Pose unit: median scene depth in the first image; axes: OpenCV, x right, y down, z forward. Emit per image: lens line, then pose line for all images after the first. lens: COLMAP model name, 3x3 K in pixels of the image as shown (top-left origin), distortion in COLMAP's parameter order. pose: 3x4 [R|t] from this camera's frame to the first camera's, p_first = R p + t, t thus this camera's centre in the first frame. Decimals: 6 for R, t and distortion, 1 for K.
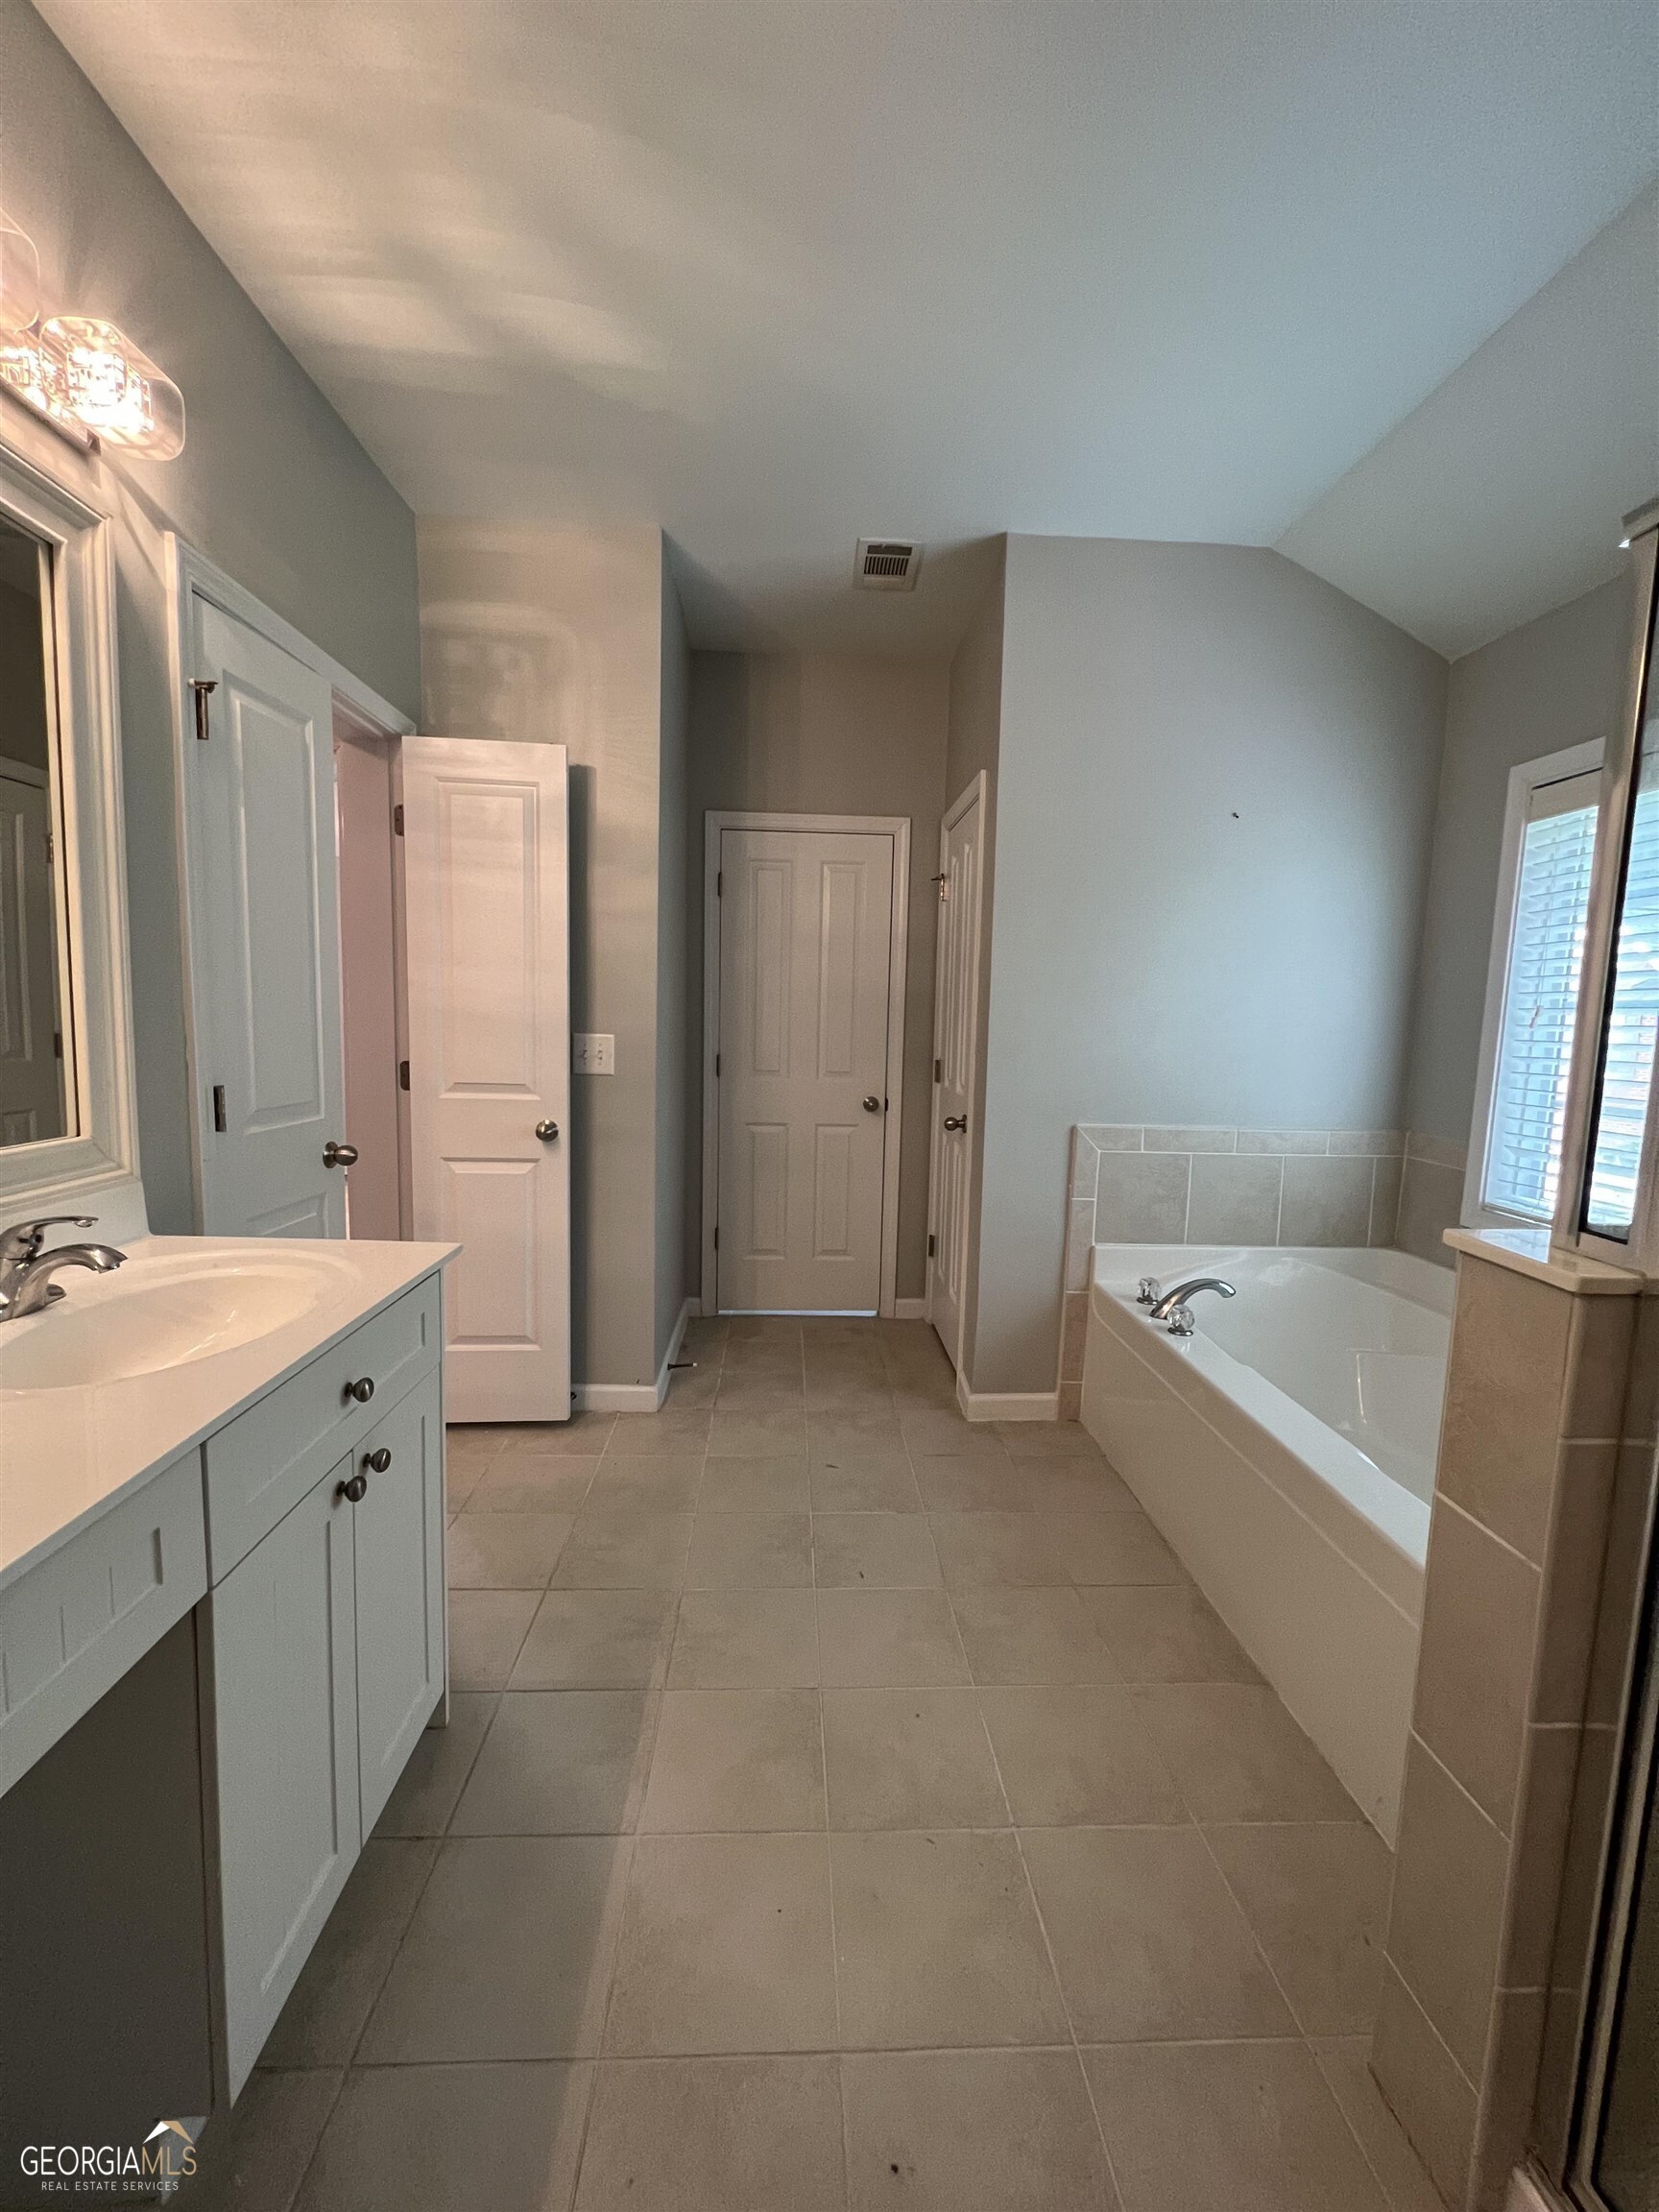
lens RADIAL K [[880.3, 0, 829.5], [0, 880.3, 1106.0], [0, 0, 1]] dist [-0.000207, 0.000231]
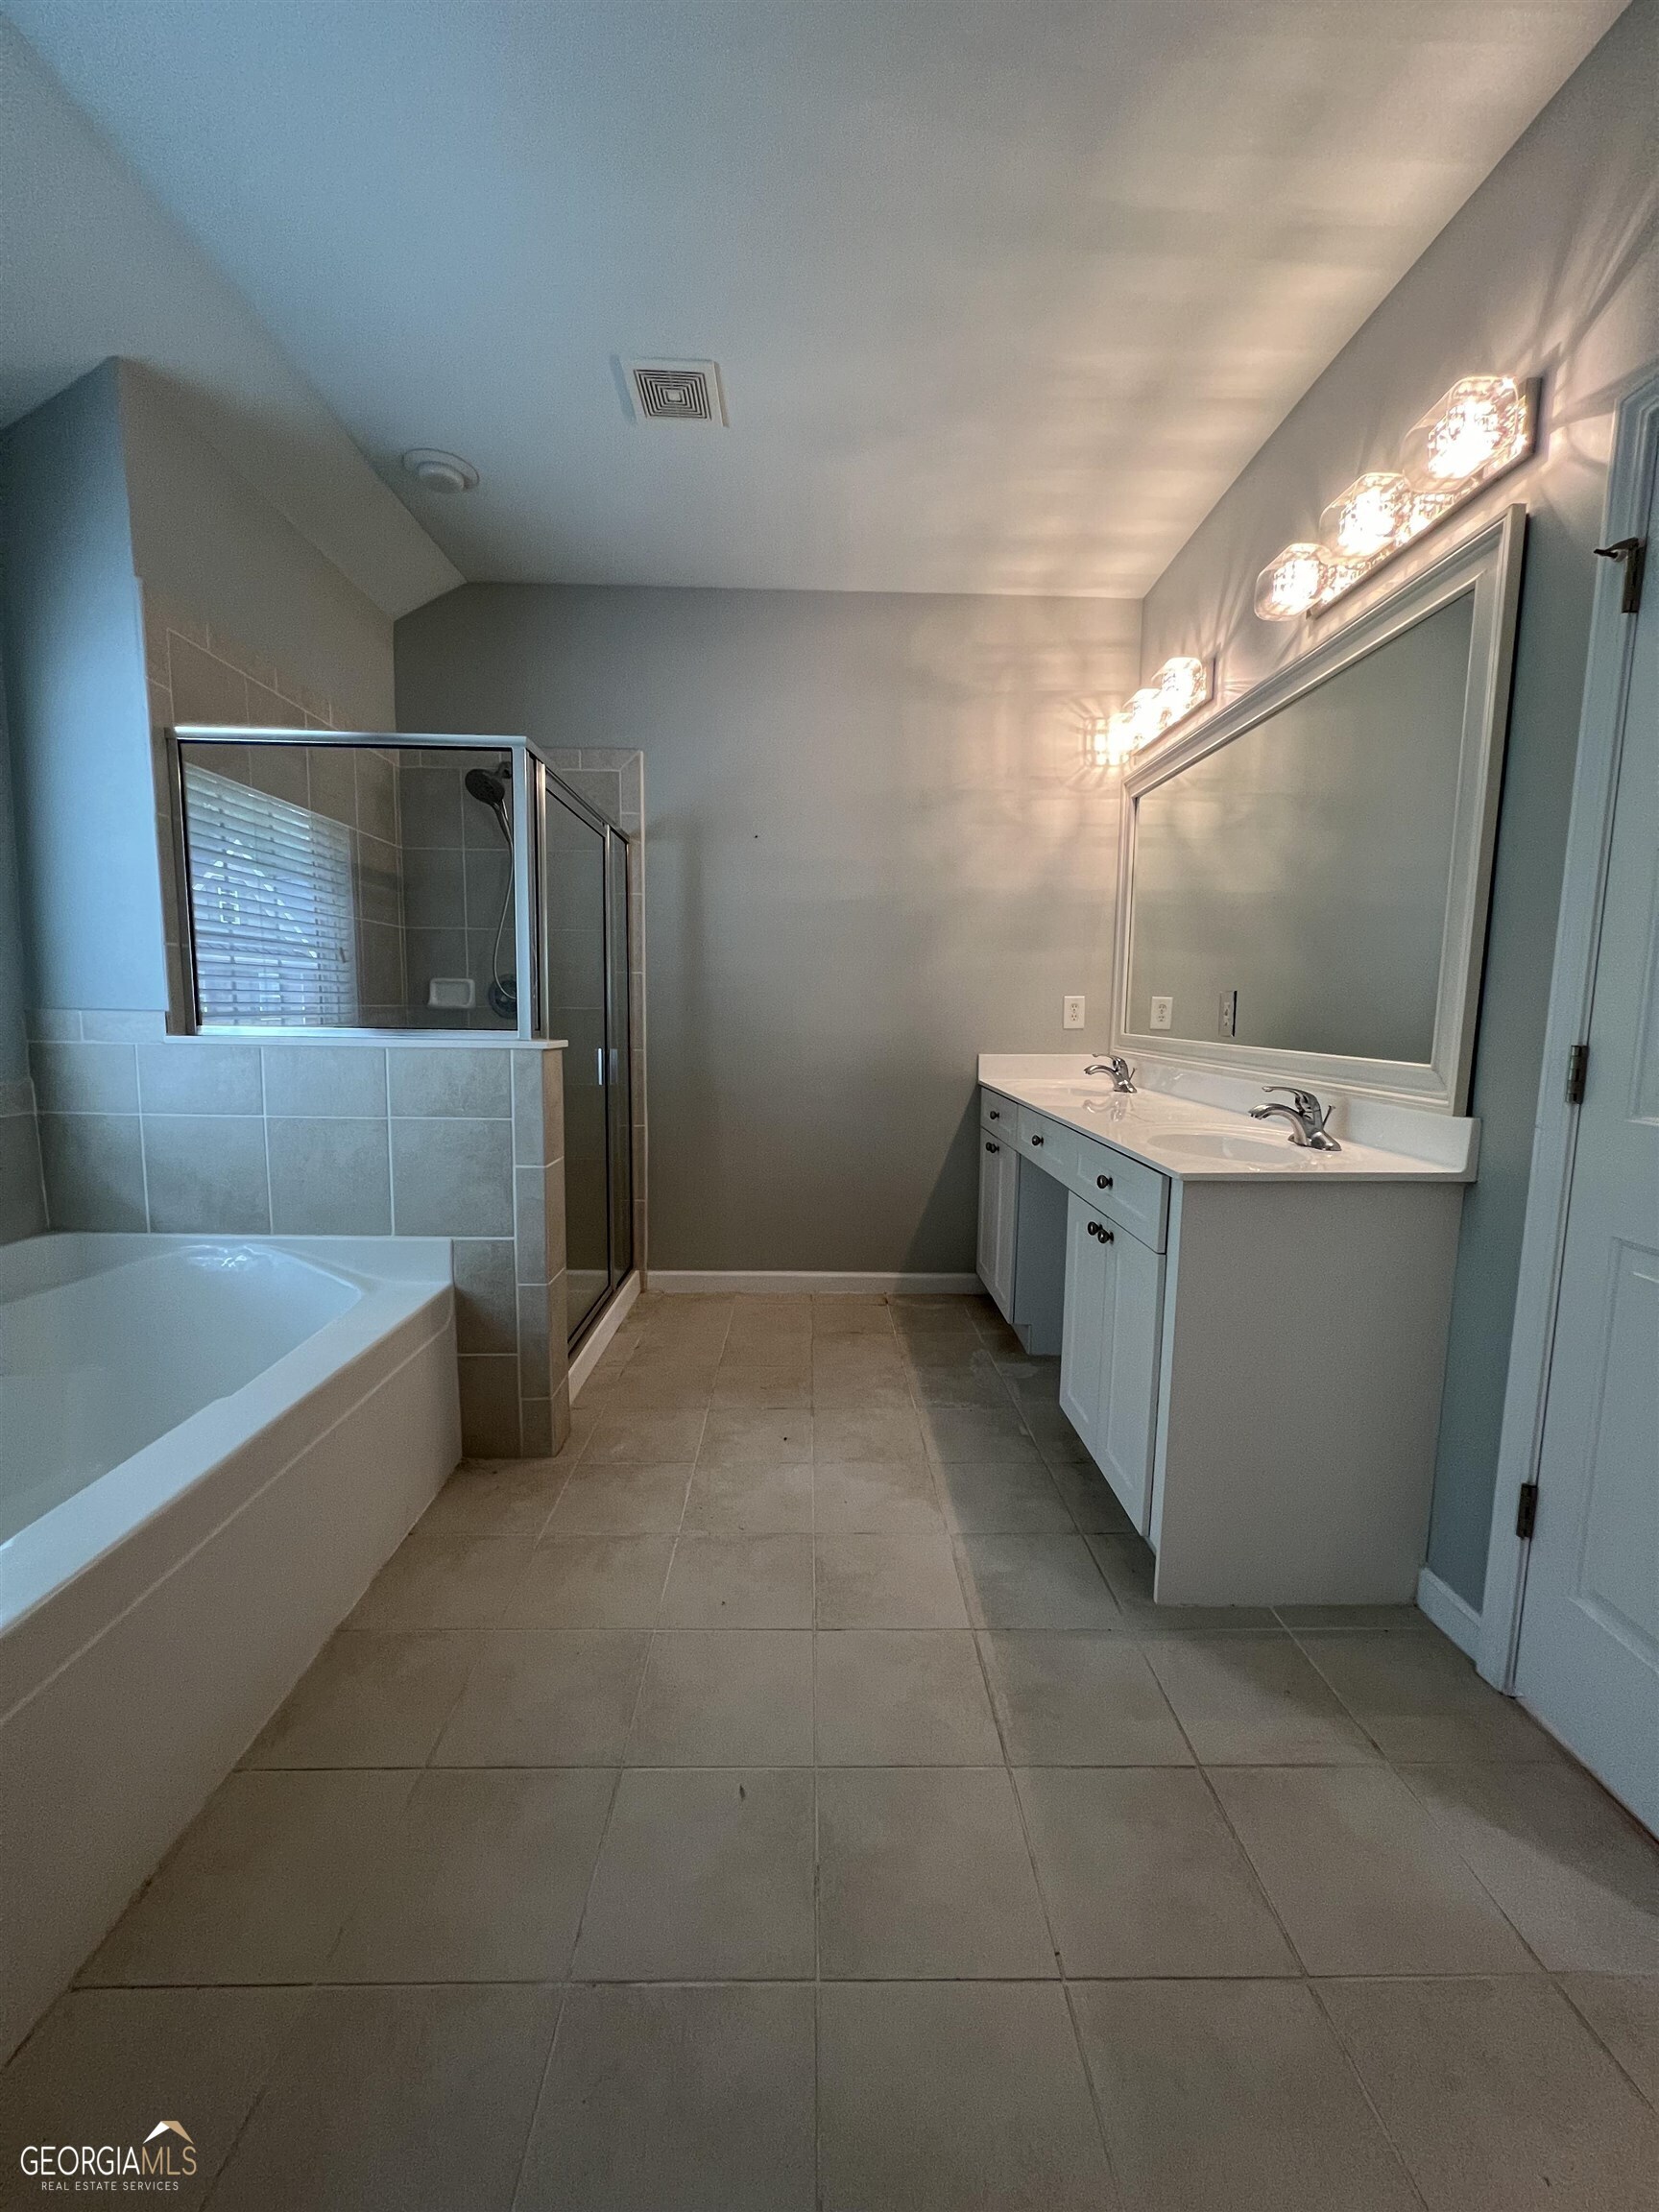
lens RADIAL K [[880.3, 0, 829.5], [0, 880.3, 1106.0], [0, 0, 1]] dist [-0.000207, 0.000231]
pose [[-0.998837, -0.045383, 0.016278, -0.018922], [-0.040688, 0.974558, 0.220410, -0.151250], [-0.025866, 0.219491, -0.975272, 2.265362]]
